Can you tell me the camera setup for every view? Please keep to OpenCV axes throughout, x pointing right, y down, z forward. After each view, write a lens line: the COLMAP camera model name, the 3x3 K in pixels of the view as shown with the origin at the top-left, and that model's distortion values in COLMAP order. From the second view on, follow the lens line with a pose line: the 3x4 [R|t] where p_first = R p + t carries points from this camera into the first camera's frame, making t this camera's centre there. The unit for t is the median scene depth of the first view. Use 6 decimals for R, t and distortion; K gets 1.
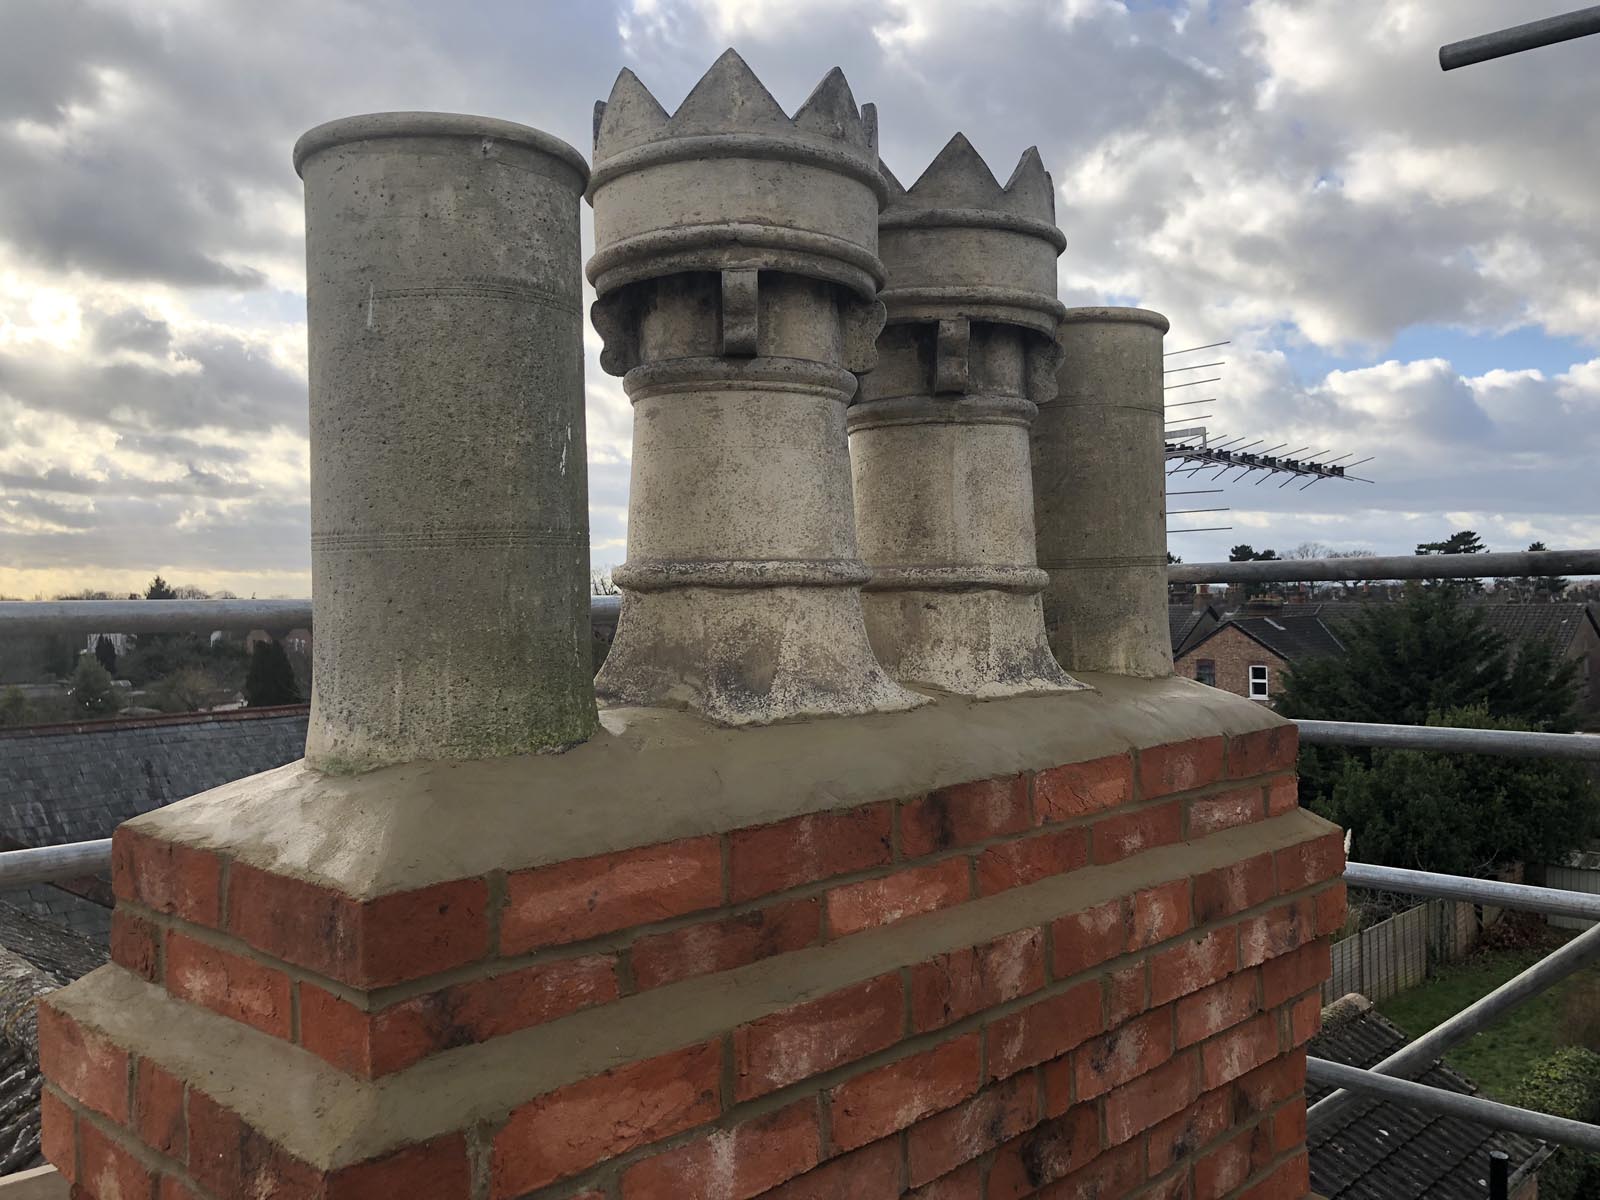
lens RADIAL K [[1312.8, 0, 814.6], [0, 1312.8, 575.1], [0, 0, 1]] dist [0.038288, -0.035499]
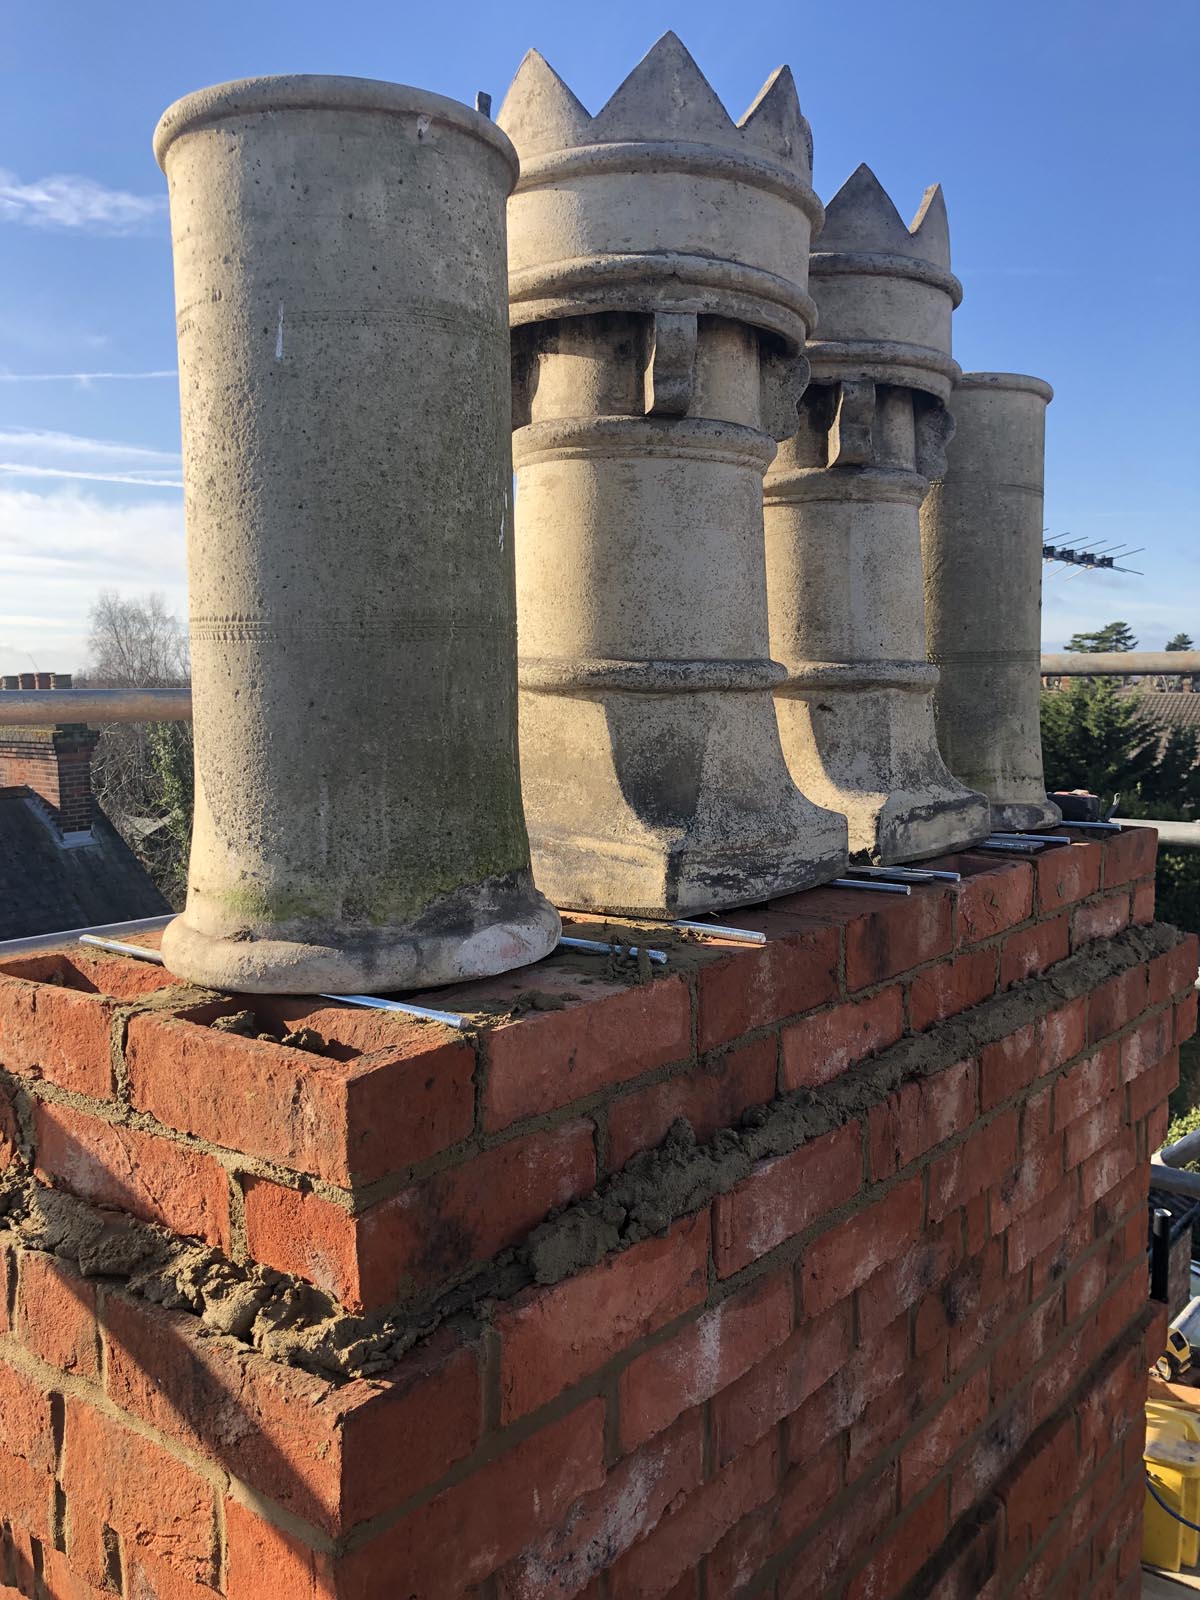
lens RADIAL K [[1312.8, 0, 613.7], [0, 1312.8, 782.6], [0, 0, 1]] dist [0.038288, -0.035499]
pose [[0.995234, 0.000252, 0.097519, -0.173294], [-0.009305, 0.995679, 0.092391, -0.007197], [-0.097074, -0.092858, 0.990936, 0.135796]]
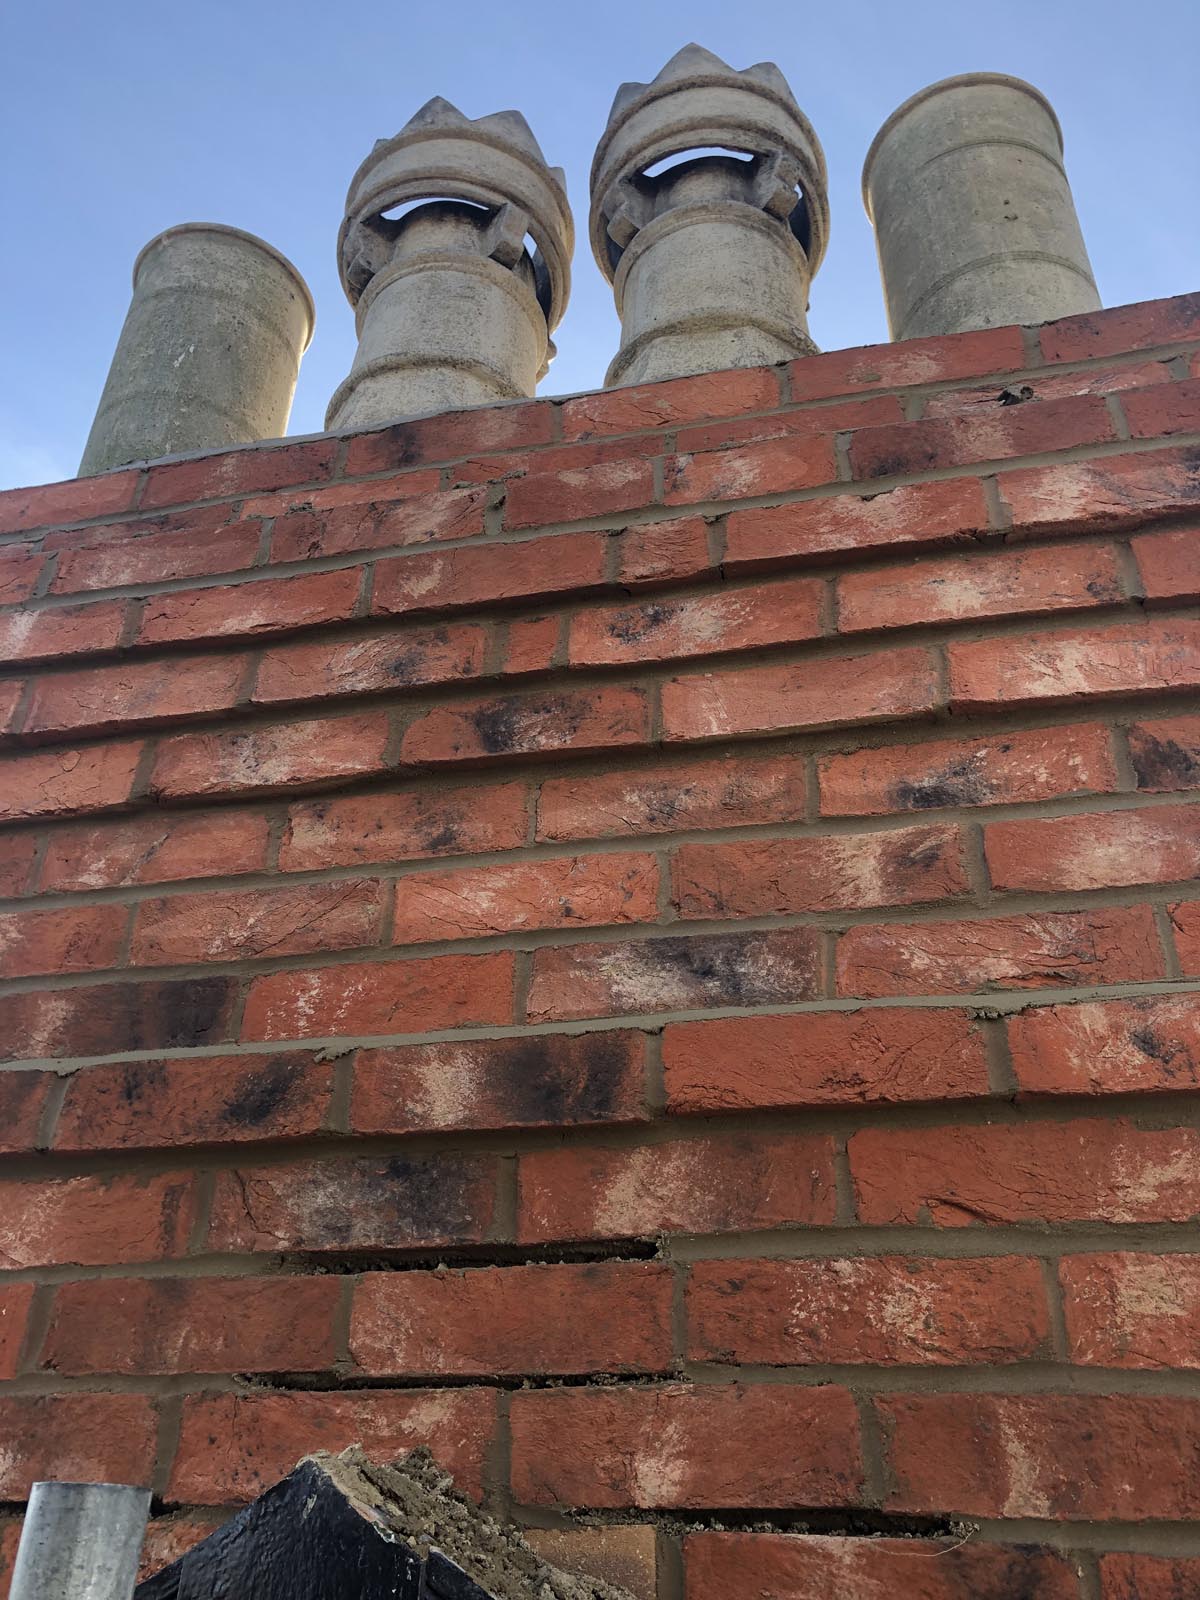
lens RADIAL K [[1312.8, 0, 617.6], [0, 1312.8, 790.0], [0, 0, 1]] dist [0.038288, -0.035499]
pose [[0.527004, -0.439785, -0.727225, 0.794301], [-0.011274, 0.852004, -0.523415, 0.930735], [0.849788, 0.284041, 0.444051, 0.769281]]
